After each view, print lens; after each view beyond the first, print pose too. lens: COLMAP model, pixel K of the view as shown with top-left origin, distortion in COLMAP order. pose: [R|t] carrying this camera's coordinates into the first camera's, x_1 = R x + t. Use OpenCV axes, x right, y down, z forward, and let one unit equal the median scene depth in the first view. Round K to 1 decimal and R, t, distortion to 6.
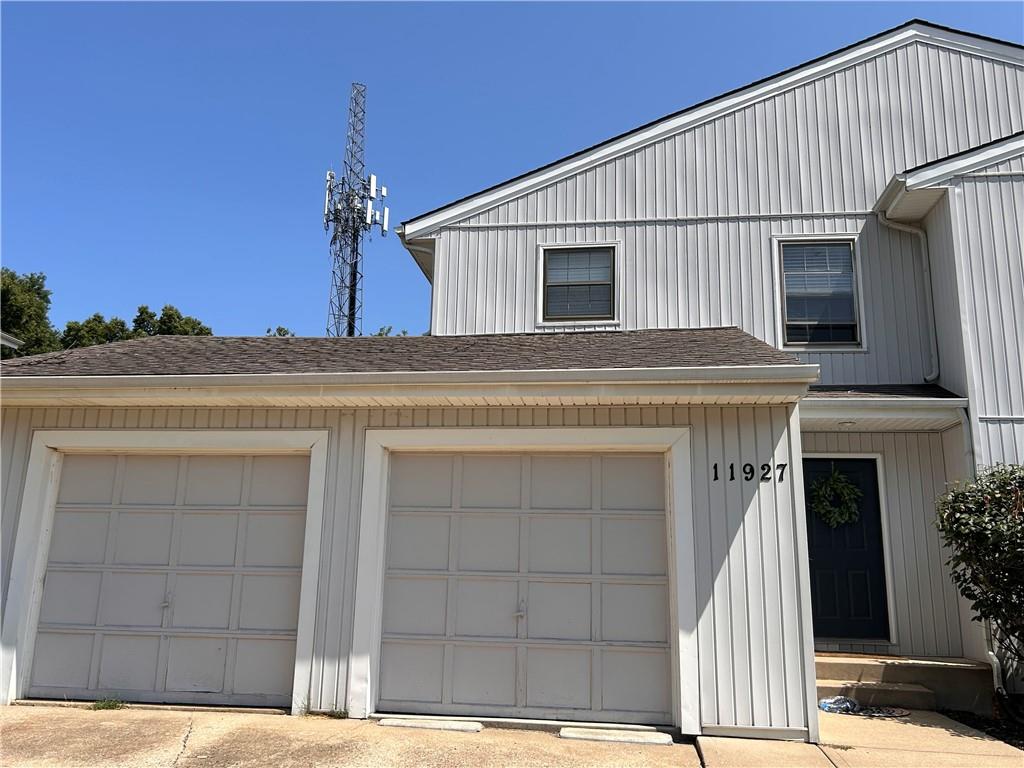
lens RADIAL K [[858.8, 0, 512.0], [0, 858.8, 384.0], [0, 0, 1]] dist [0.076931, -0.124715]
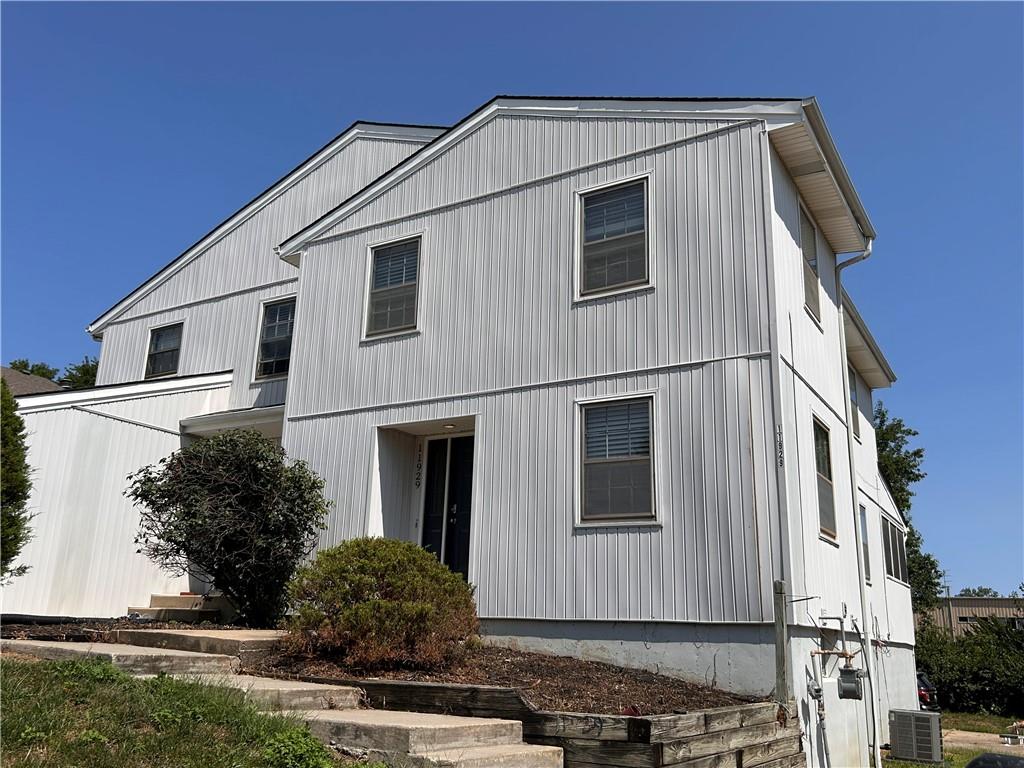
lens RADIAL K [[868.6, 0, 507.1], [0, 868.6, 388.2], [0, 0, 1]] dist [0.099958, -0.150492]
pose [[0.911739, -0.105982, -0.396863, 1.219671], [0.079820, 0.993437, -0.081920, 0.114978], [0.402941, 0.043012, 0.914215, -0.110035]]
